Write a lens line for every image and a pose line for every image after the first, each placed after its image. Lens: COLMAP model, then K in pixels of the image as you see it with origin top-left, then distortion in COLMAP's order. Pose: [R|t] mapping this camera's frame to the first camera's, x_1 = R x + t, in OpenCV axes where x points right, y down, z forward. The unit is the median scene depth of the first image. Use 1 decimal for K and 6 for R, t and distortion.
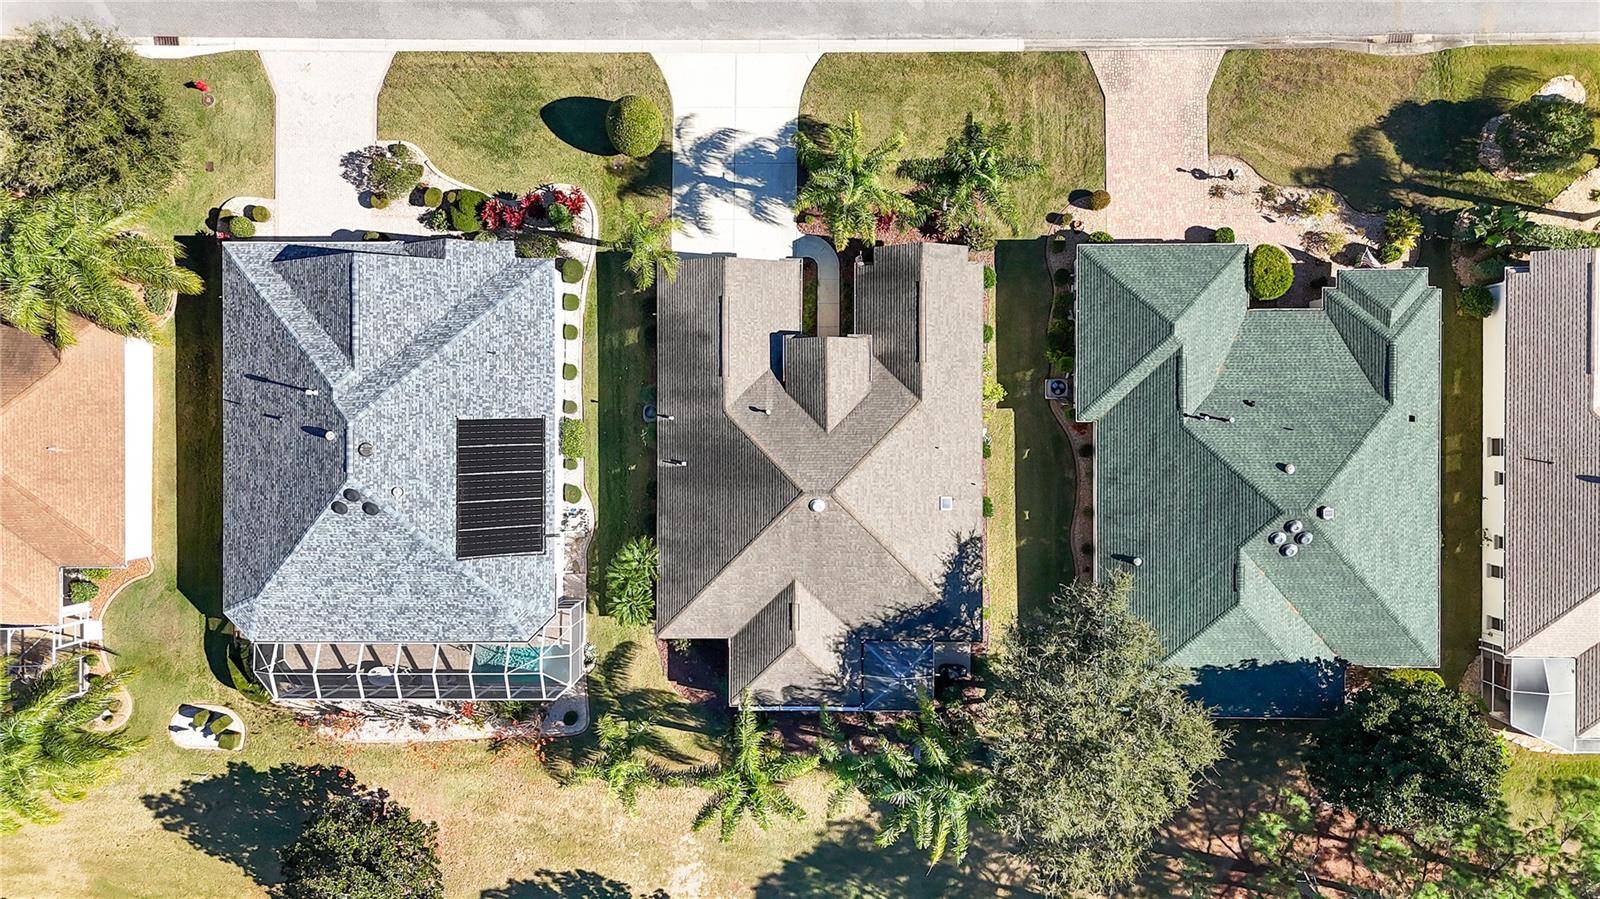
lens RADIAL K [[1191.8, 0, 802.9], [0, 1191.8, 446.4], [0, 0, 1]] dist [0.048625, -0.021119]
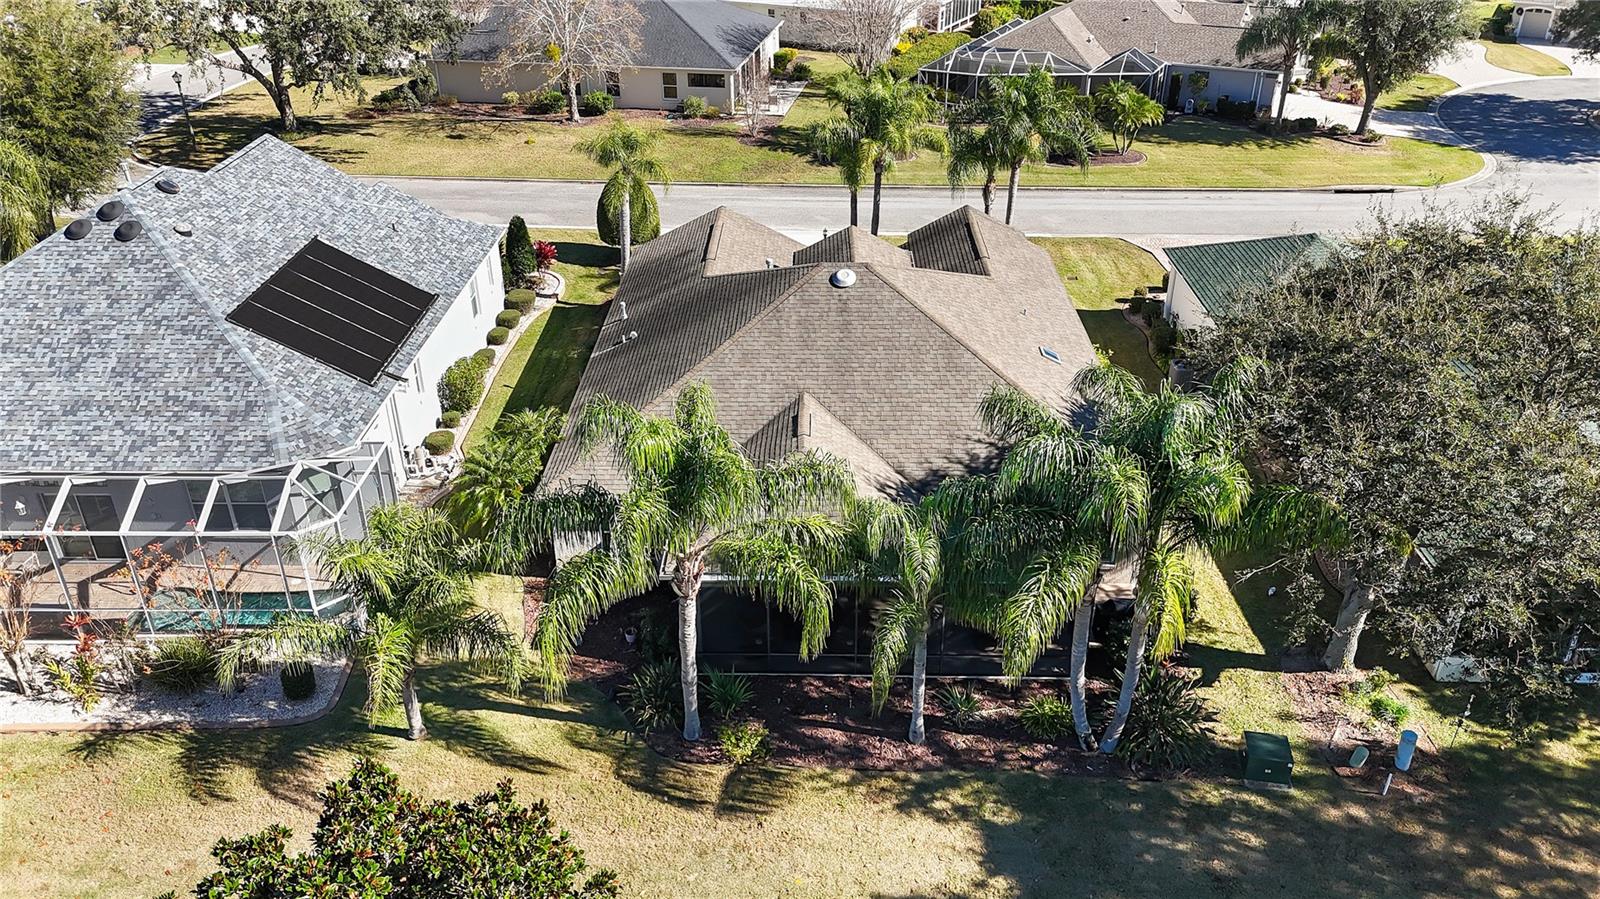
lens RADIAL K [[1191.8, 0, 796.3], [0, 1191.8, 449.6], [0, 0, 1]] dist [0.048625, -0.021119]
pose [[0.999618, 0.027088, -0.005523, -0.006302], [-0.018184, 0.493778, -0.869398, 0.605672], [-0.020823, 0.869166, 0.494082, 0.730825]]
